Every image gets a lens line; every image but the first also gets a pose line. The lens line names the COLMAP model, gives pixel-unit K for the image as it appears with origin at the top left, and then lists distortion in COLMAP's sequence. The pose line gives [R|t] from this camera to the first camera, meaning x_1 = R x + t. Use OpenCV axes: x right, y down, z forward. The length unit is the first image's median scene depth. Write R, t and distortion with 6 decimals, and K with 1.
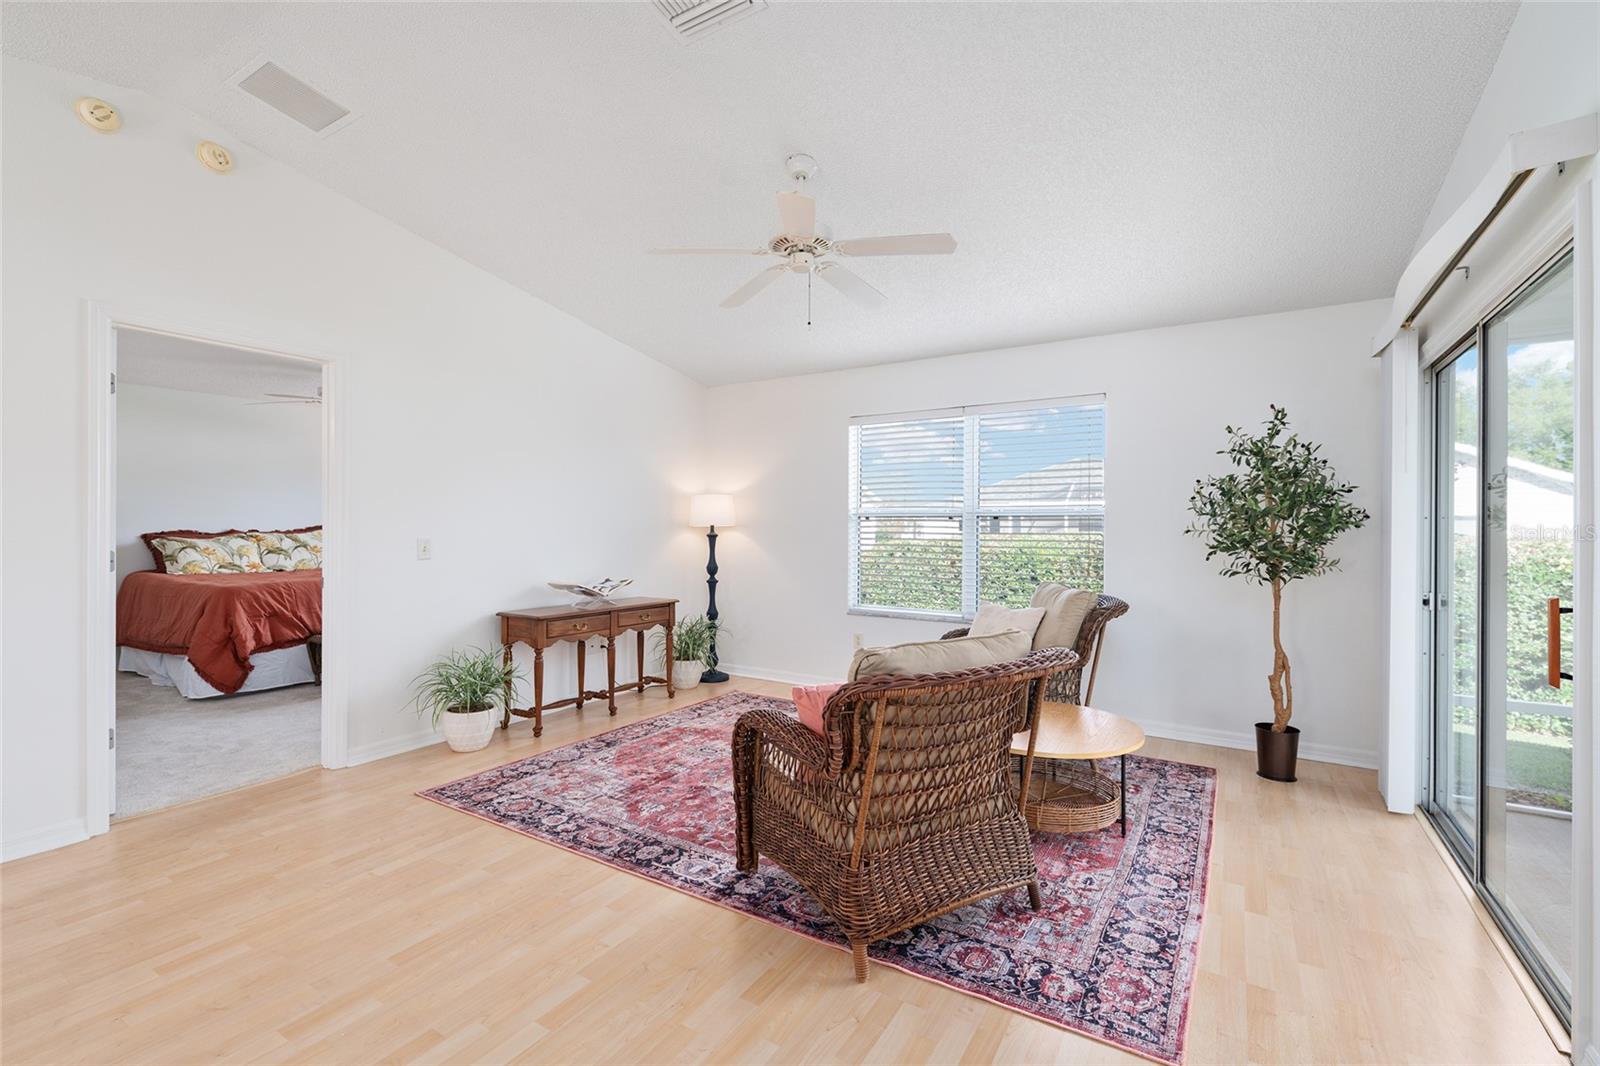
lens RADIAL K [[694.7, 0, 801.1], [0, 694.7, 533.1], [0, 0, 1]] dist [0.002061, -0.001589]
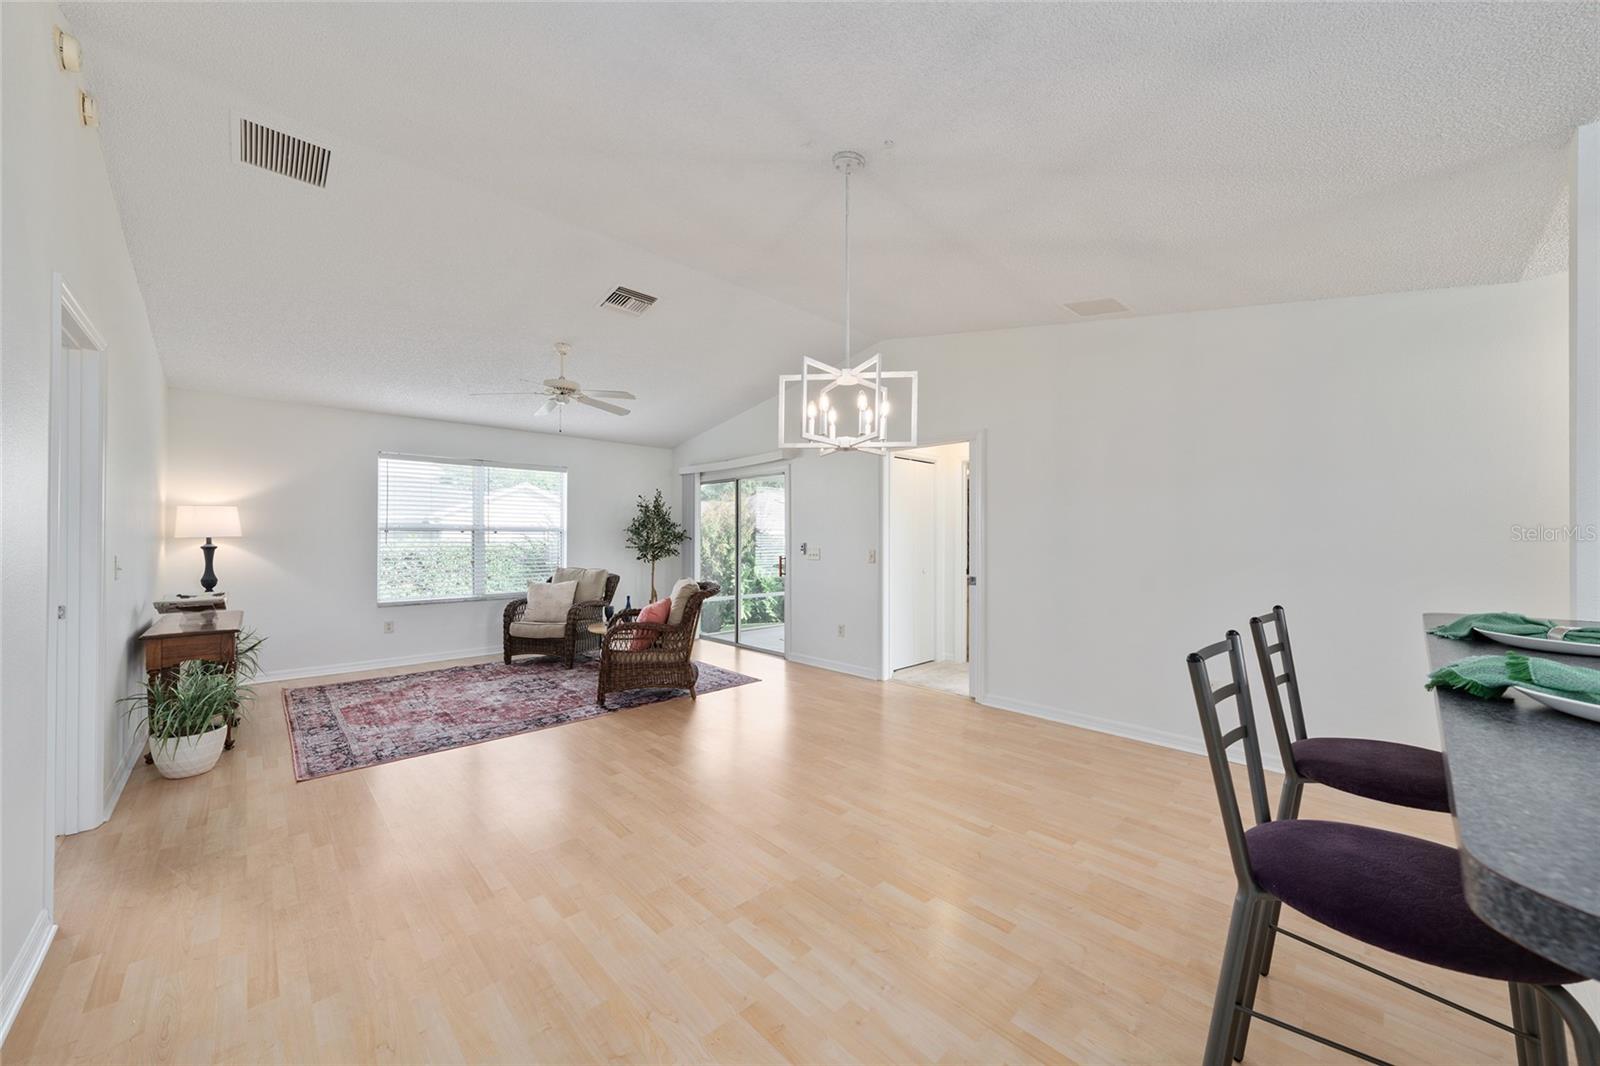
lens RADIAL K [[579.7, 0, 808.2], [0, 579.7, 536.8], [0, 0, 1]] dist [-0.003403, -0.000212]
pose [[0.243446, -0.001526, 0.969913, -1.138478], [0.003116, 0.999995, 0.000791, -0.014428], [-0.969909, 0.002830, 0.243450, -0.020573]]
